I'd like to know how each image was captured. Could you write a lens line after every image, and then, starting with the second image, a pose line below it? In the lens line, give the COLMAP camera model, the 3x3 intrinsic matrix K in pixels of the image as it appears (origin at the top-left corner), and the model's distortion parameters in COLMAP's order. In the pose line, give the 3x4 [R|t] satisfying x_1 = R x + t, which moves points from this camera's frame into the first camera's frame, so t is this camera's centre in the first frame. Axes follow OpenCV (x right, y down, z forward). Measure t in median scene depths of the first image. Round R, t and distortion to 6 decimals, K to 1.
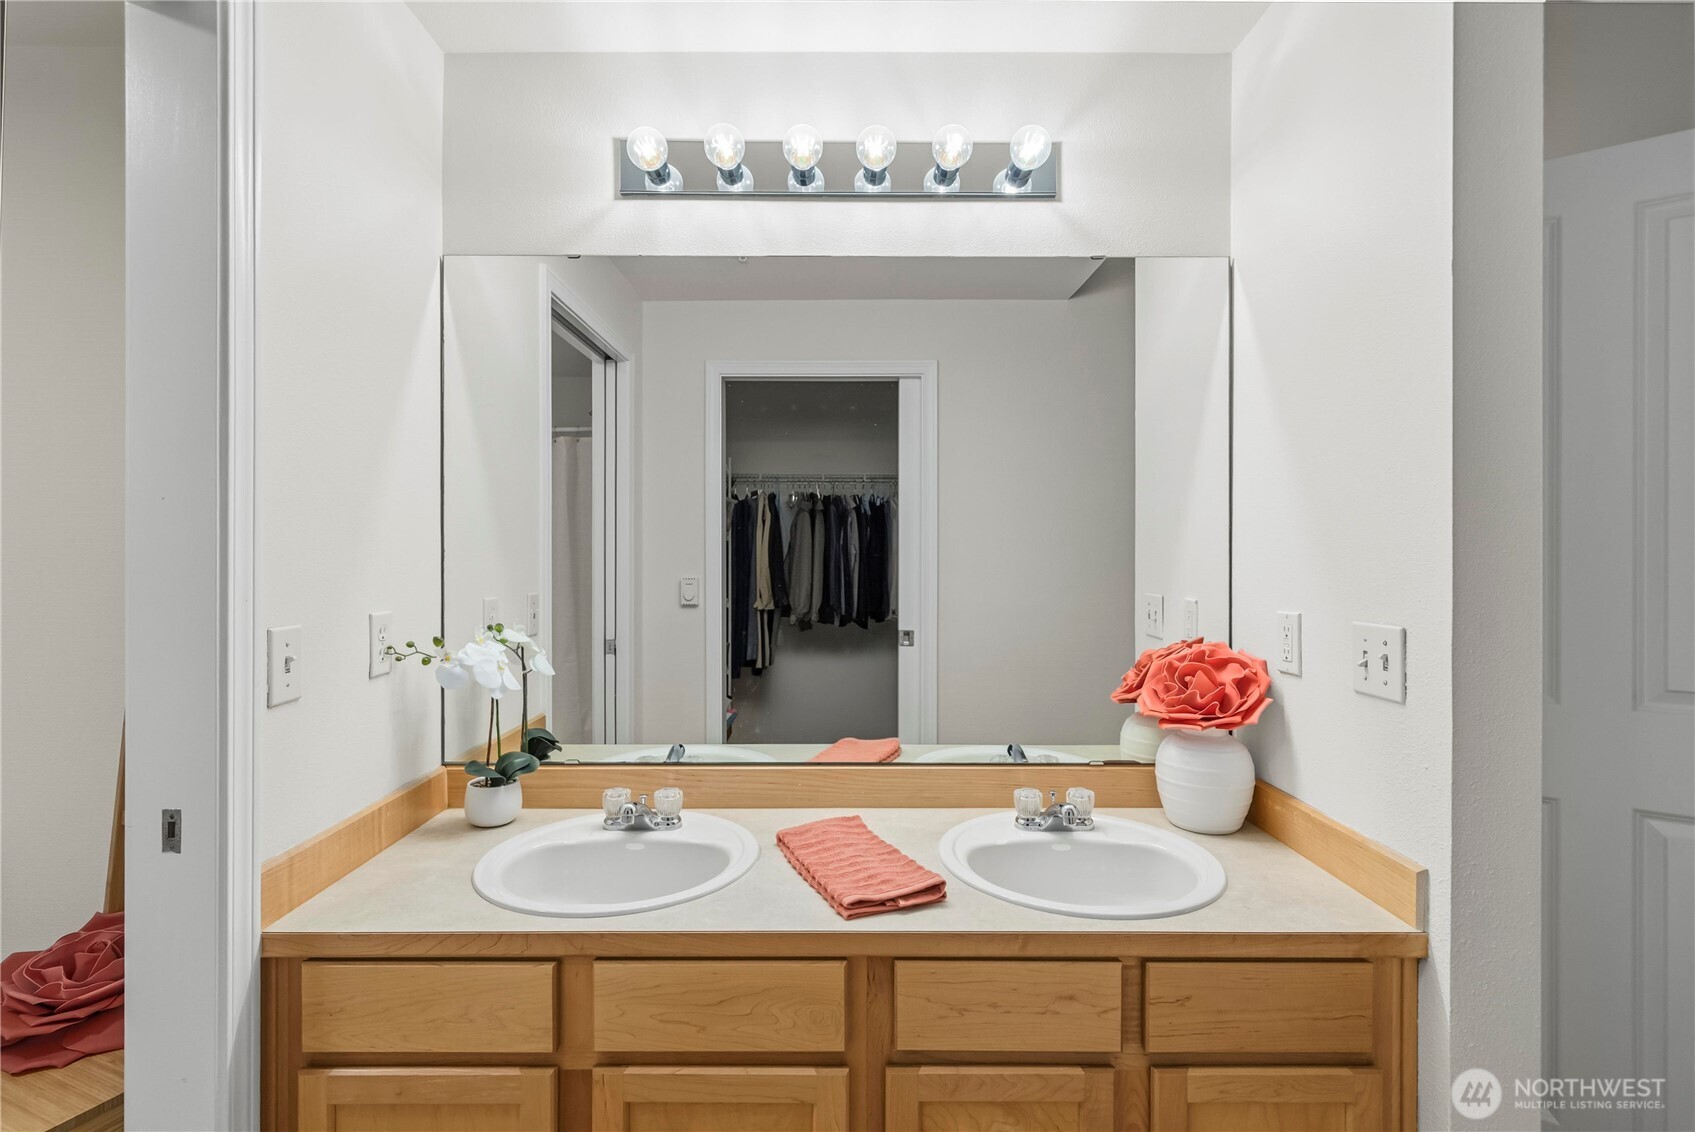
lens RADIAL K [[756.2, 0, 847.5], [0, 756.2, 566.0], [0, 0, 1]] dist [0.001642, 0.000097]
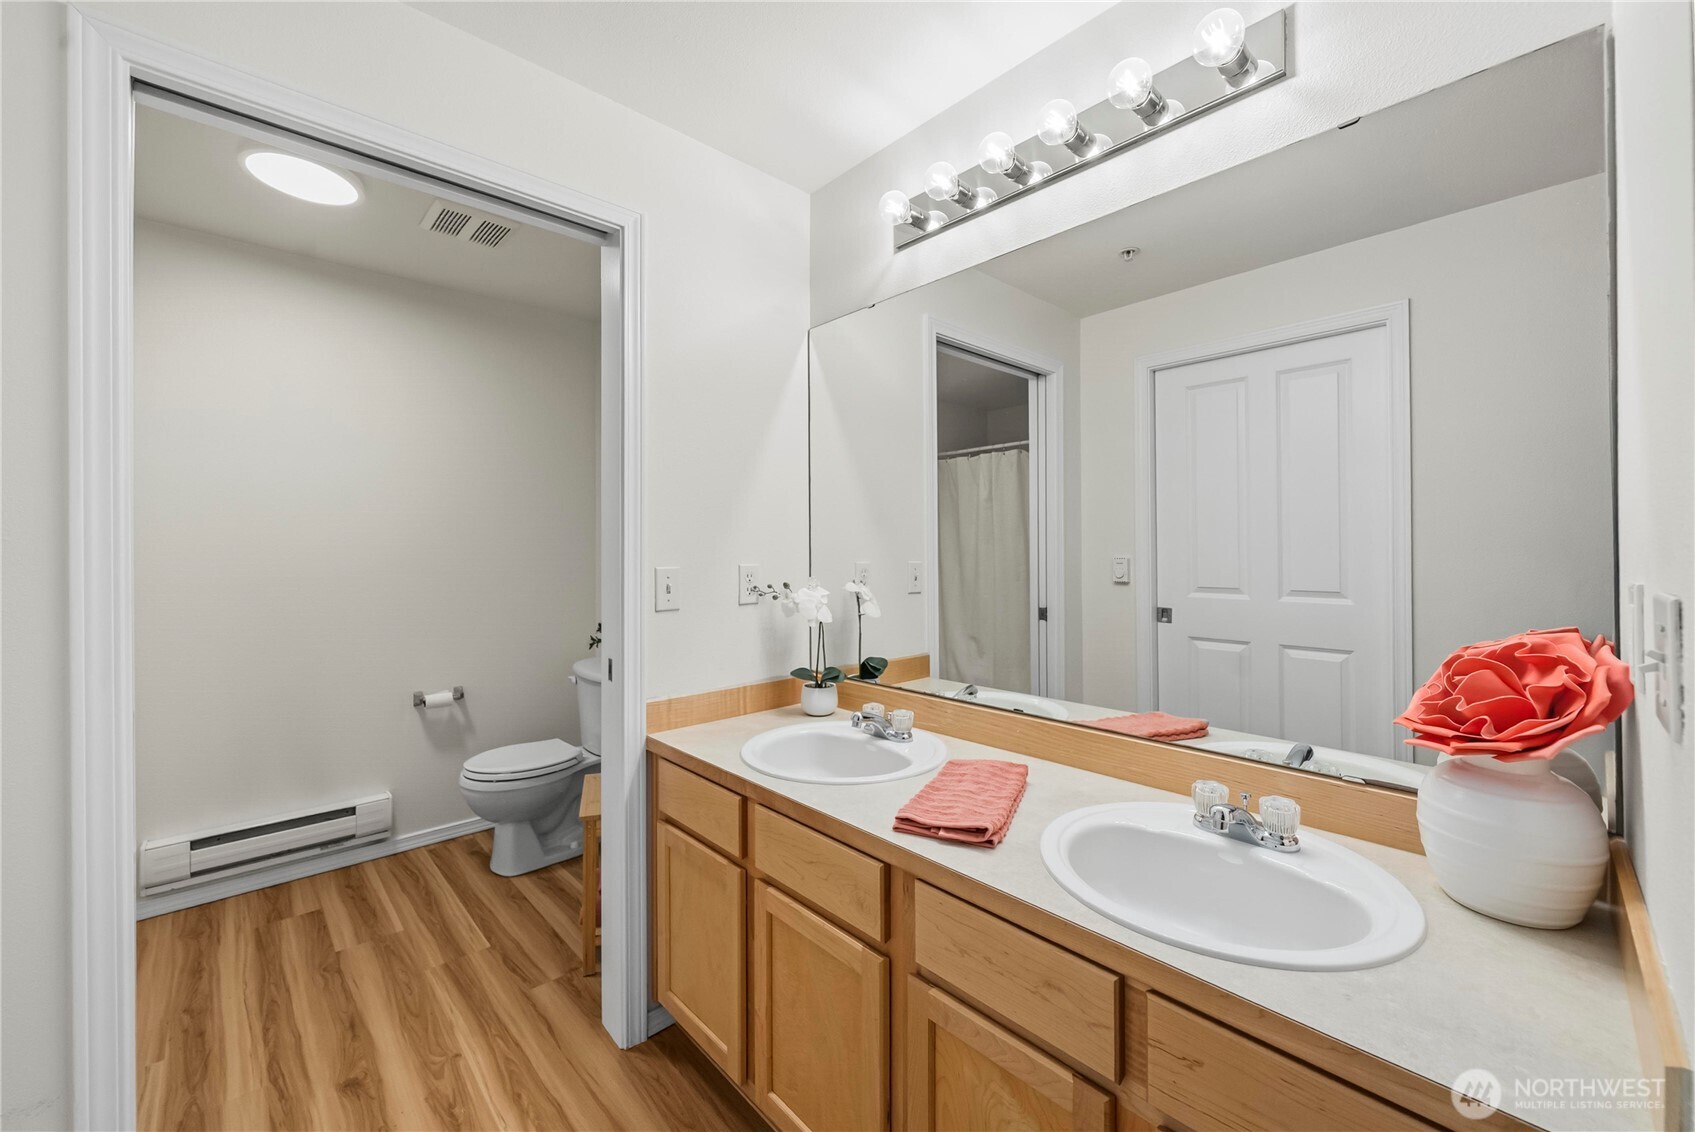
lens RADIAL K [[624.6, 0, 843.6], [0, 624.6, 549.4], [0, 0, 1]] dist [-0.002247, -0.000144]
pose [[0.710293, -0.002366, -0.703902, 0.459829], [-0.004178, 0.999963, -0.007577, 0.039572], [0.703894, 0.008323, 0.710256, 0.209592]]
